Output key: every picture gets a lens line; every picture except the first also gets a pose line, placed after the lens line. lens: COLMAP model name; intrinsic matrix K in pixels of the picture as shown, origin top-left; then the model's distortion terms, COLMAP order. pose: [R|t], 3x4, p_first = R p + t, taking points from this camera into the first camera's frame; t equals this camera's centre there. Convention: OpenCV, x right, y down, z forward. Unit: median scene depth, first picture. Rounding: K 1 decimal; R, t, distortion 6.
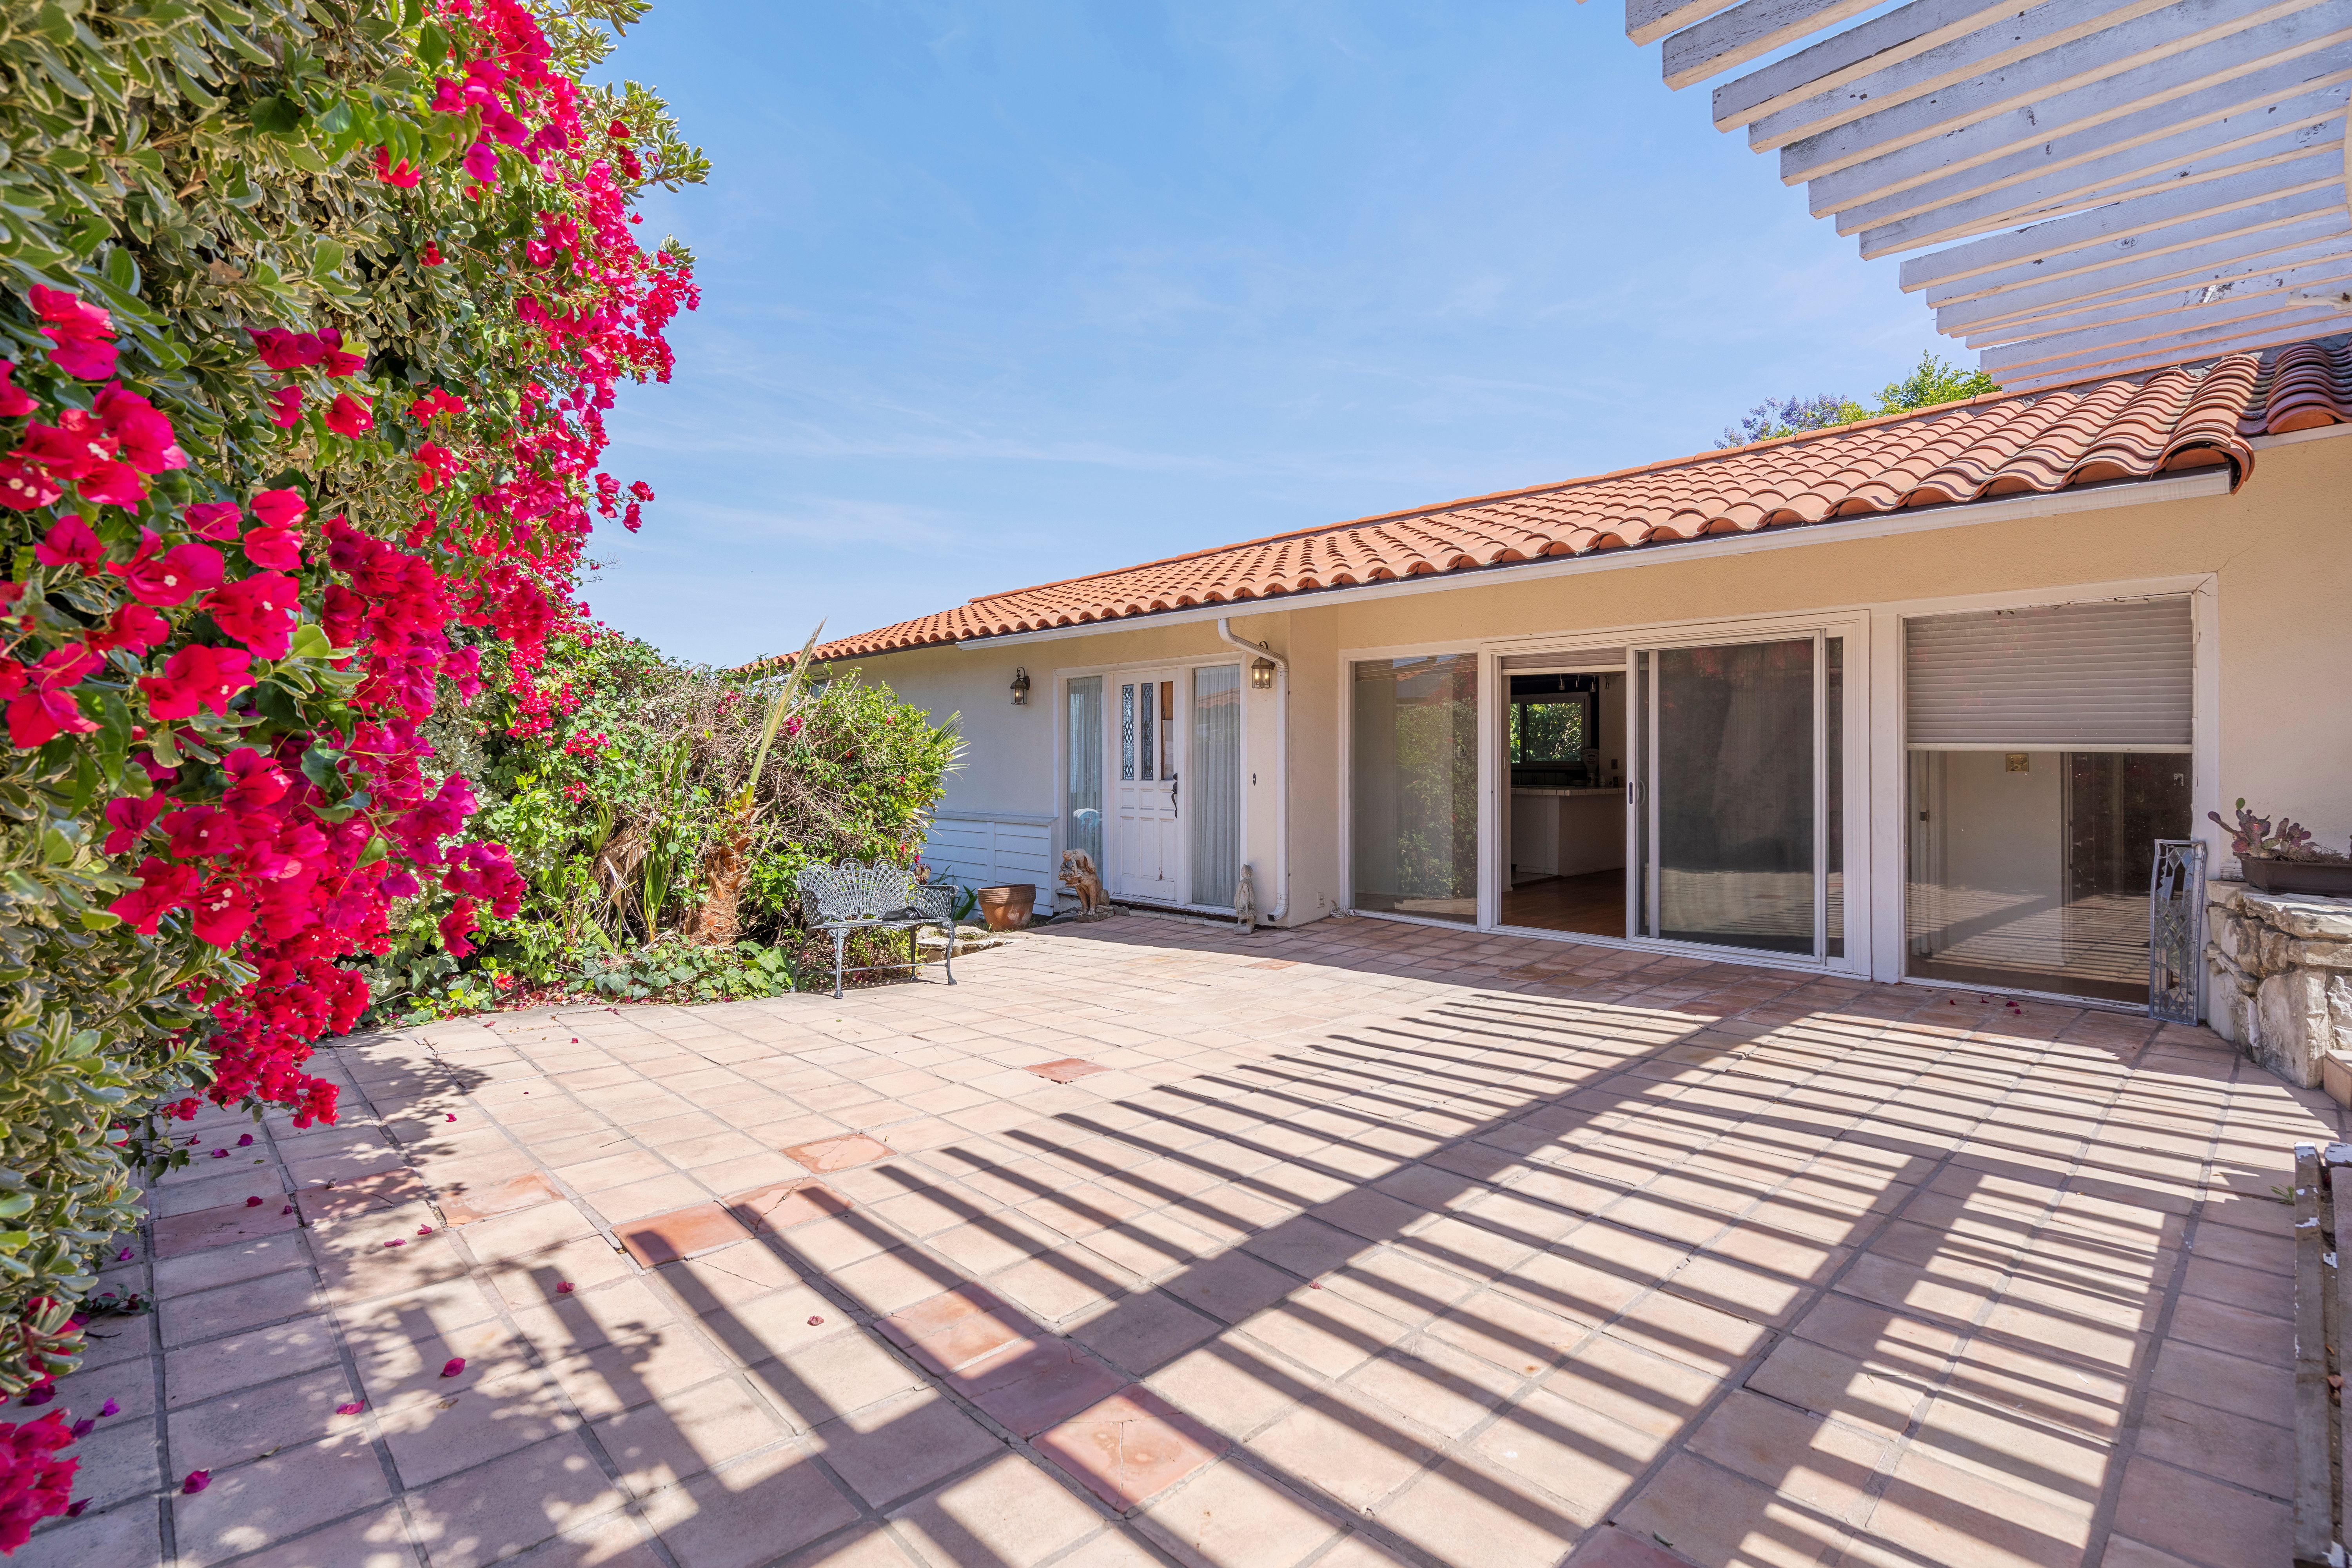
lens RADIAL K [[1085.0, 0, 1170.1], [0, 1085.0, 767.3], [0, 0, 1]] dist [-0.001222, 0.000078]
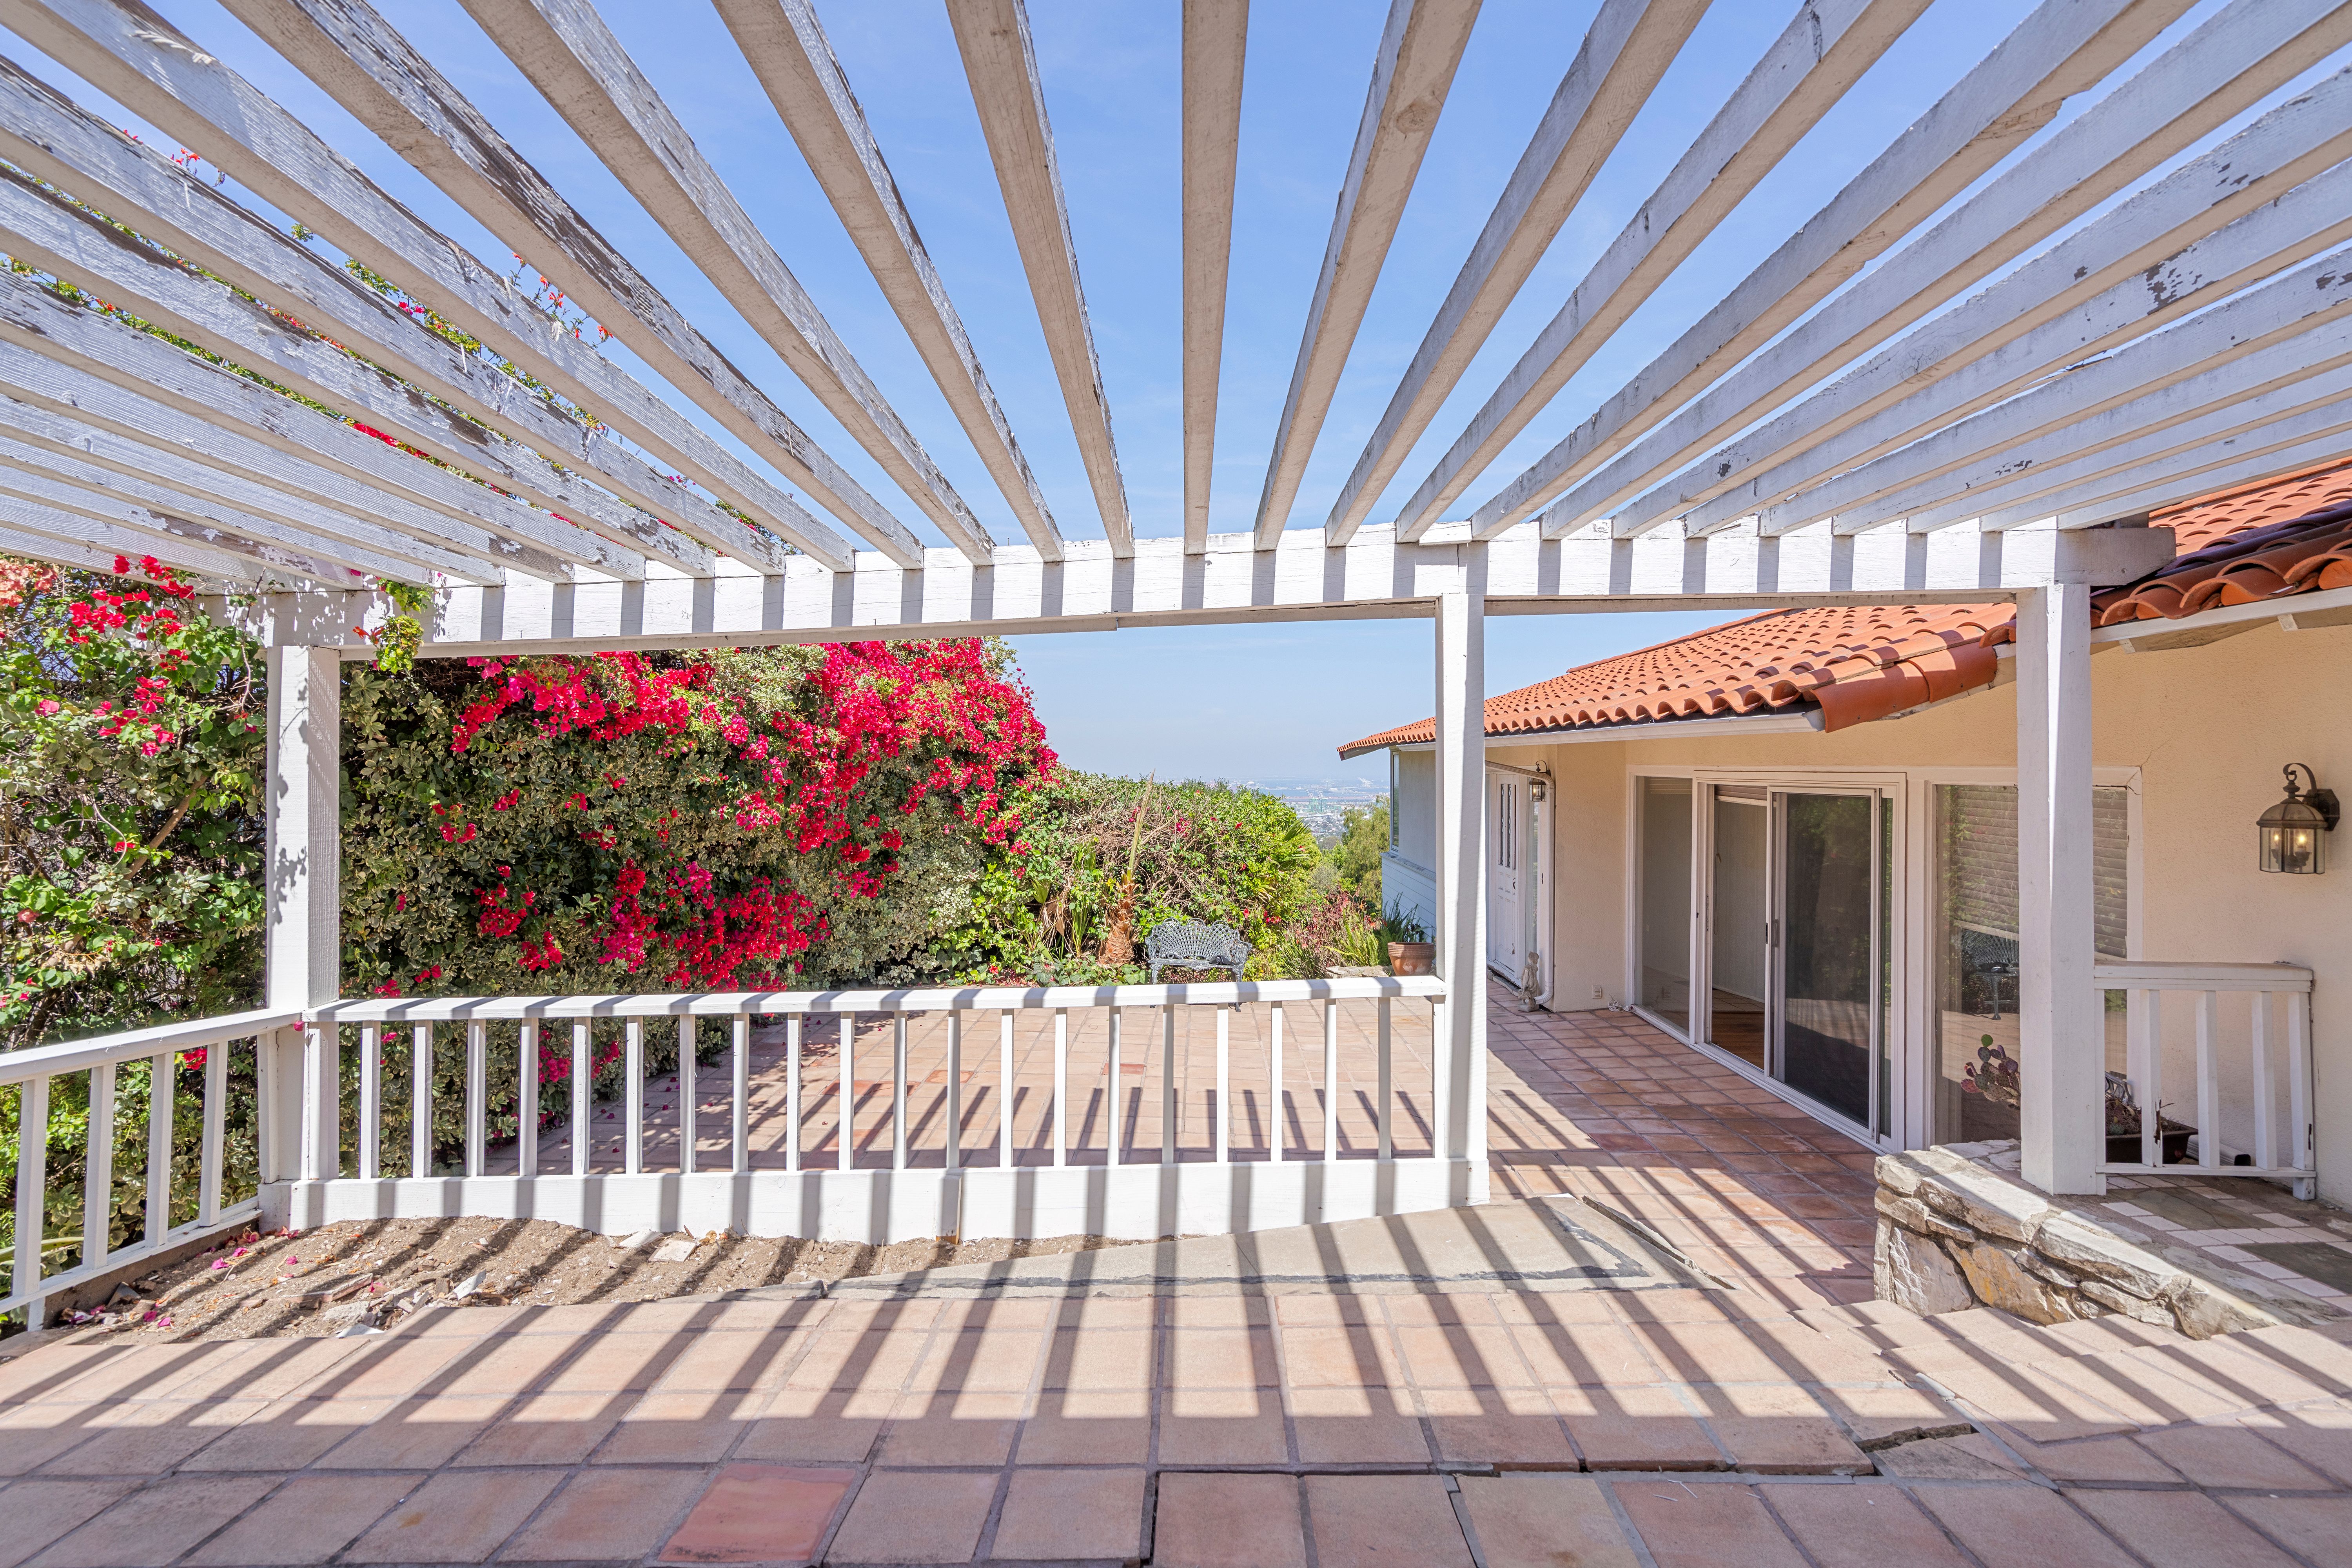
lens RADIAL K [[1070.6, 0, 1178.8], [0, 1070.6, 760.2], [0, 0, 1]] dist [0.000248, 0.000158]
pose [[0.710634, 0.000418, -0.703562, 0.932046], [-0.007228, 0.999951, -0.006706, -0.159456], [0.703525, 0.009851, 0.710602, -0.112099]]
